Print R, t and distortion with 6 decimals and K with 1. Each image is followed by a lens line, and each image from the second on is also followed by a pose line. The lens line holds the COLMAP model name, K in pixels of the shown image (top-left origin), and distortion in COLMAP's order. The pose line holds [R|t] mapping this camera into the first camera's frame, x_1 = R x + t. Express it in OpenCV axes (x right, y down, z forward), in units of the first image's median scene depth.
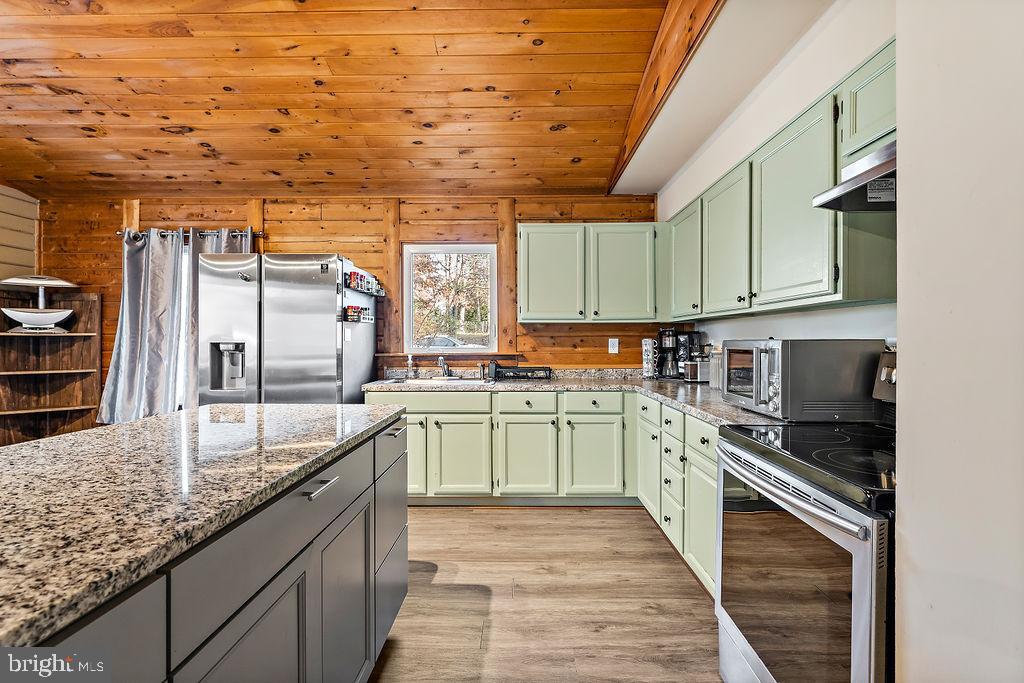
lens RADIAL K [[466.5, 0, 513.0], [0, 466.5, 343.7], [0, 0, 1]] dist [-0.001029, -0.000163]
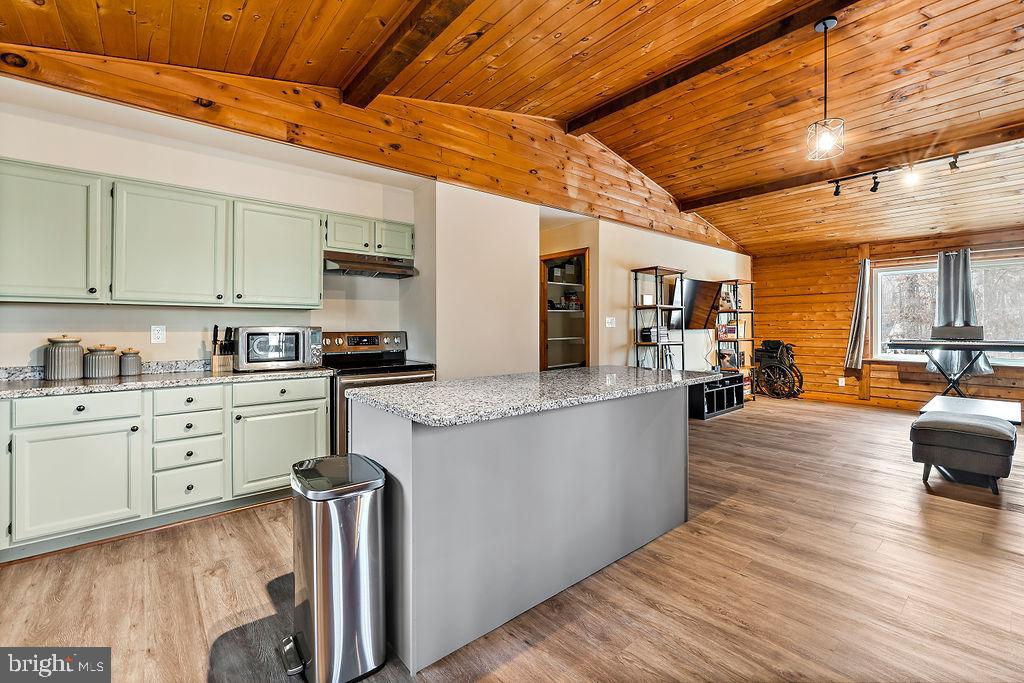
lens RADIAL K [[442.4, 0, 536.1], [0, 442.4, 326.3], [0, 0, 1]] dist [-0.008465, 0.000028]
pose [[-0.678842, 0.003520, 0.734276, -0.679176], [0.006680, 0.999977, 0.001382, -0.003066], [-0.734254, 0.005843, -0.678849, 0.748344]]
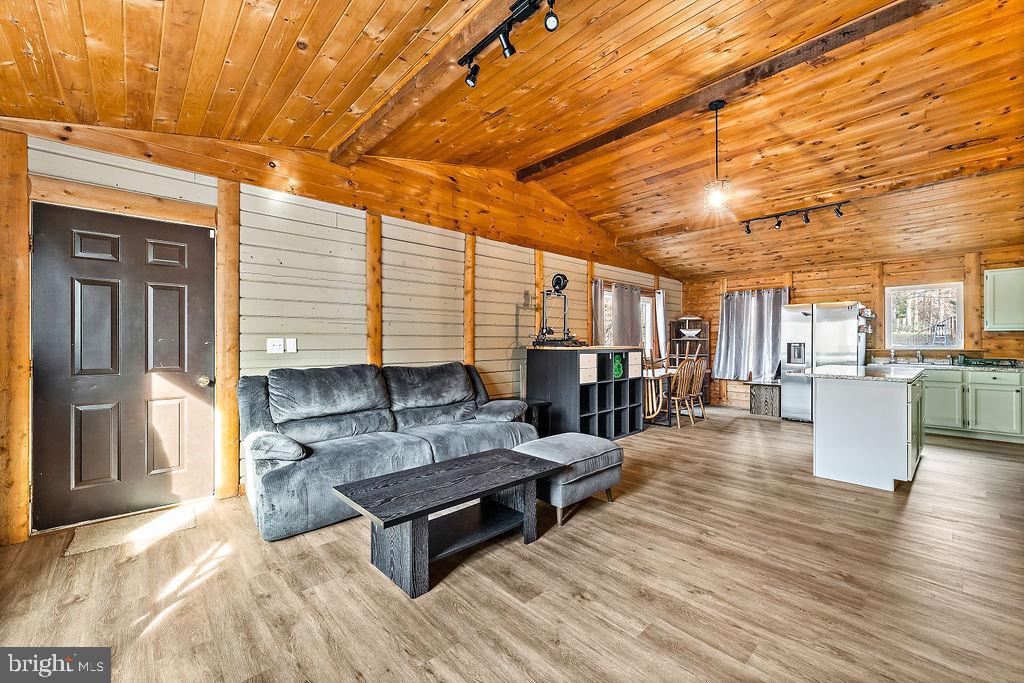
lens RADIAL K [[414.5, 0, 512.0], [0, 414.5, 341.5], [0, 0, 1]] dist [-0.005591, 0.000044]
pose [[0.689647, -0.000665, -0.724145, -0.085911], [-0.003299, 0.999986, -0.004059, 0.002924], [0.724138, 0.005188, 0.689635, -1.172578]]
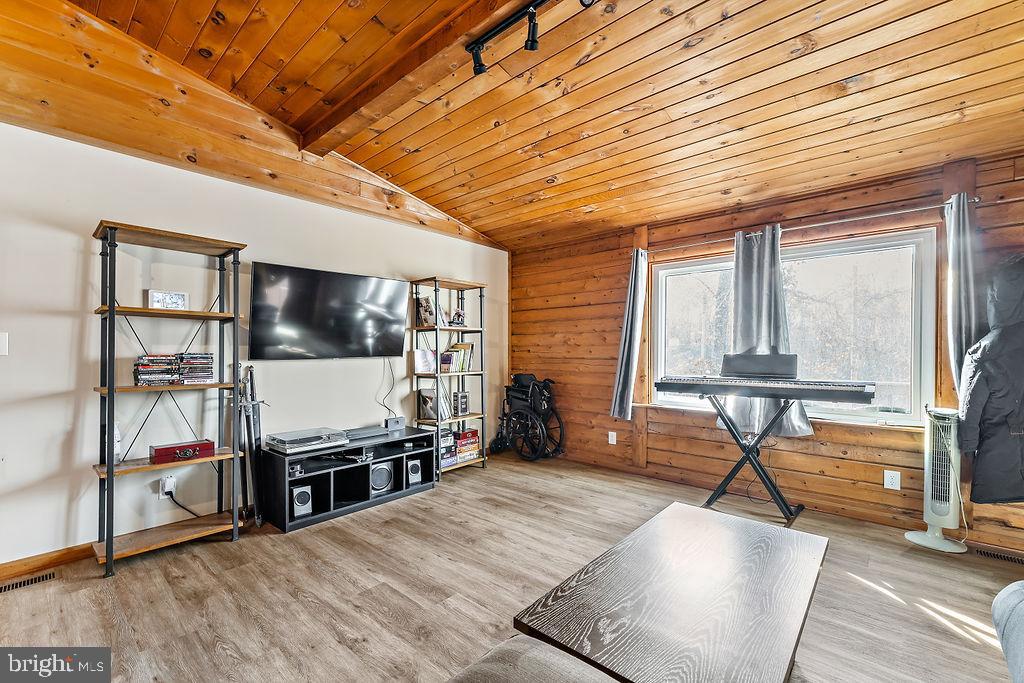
lens RADIAL K [[411.7, 0, 507.7], [0, 411.7, 353.1], [0, 0, 1]] dist [-0.001962, -0.000119]
pose [[-0.743335, -0.000483, 0.668919, -0.737191], [0.003173, 0.999986, 0.004248, 0.000827], [-0.668911, 0.005280, -0.743323, -0.402539]]
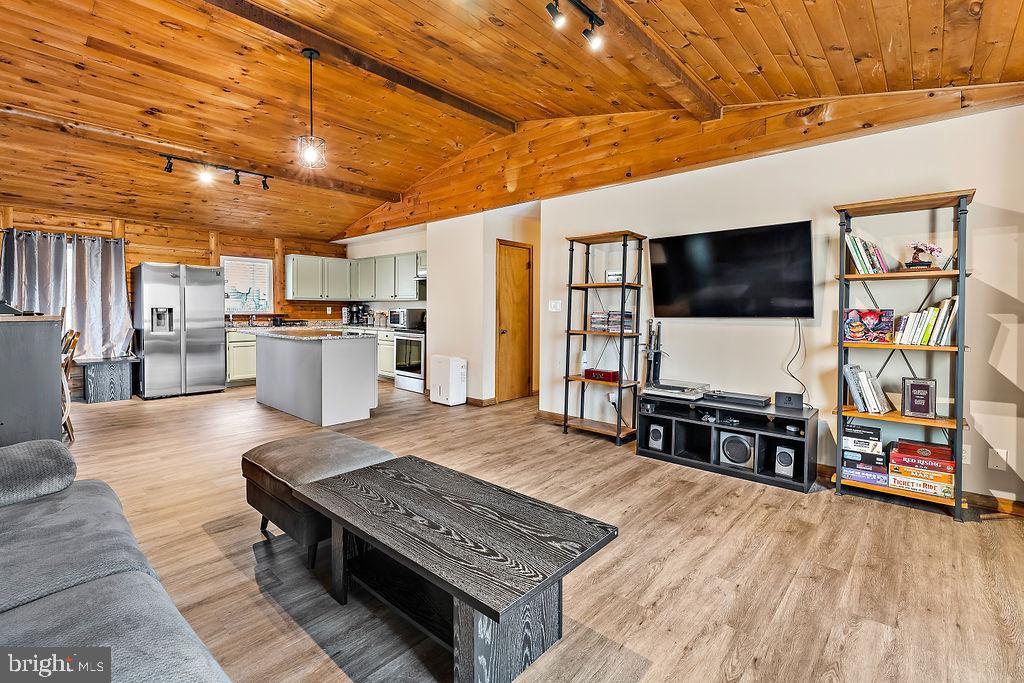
lens RADIAL K [[460.8, 0, 507.1], [0, 460.8, 322.6], [0, 0, 1]] dist [-0.000135, -0.000409]
pose [[0.663411, -0.015269, 0.748100, -0.916785], [-0.005044, 0.999678, 0.024877, 0.003460], [-0.748238, -0.020277, 0.663120, -1.158440]]
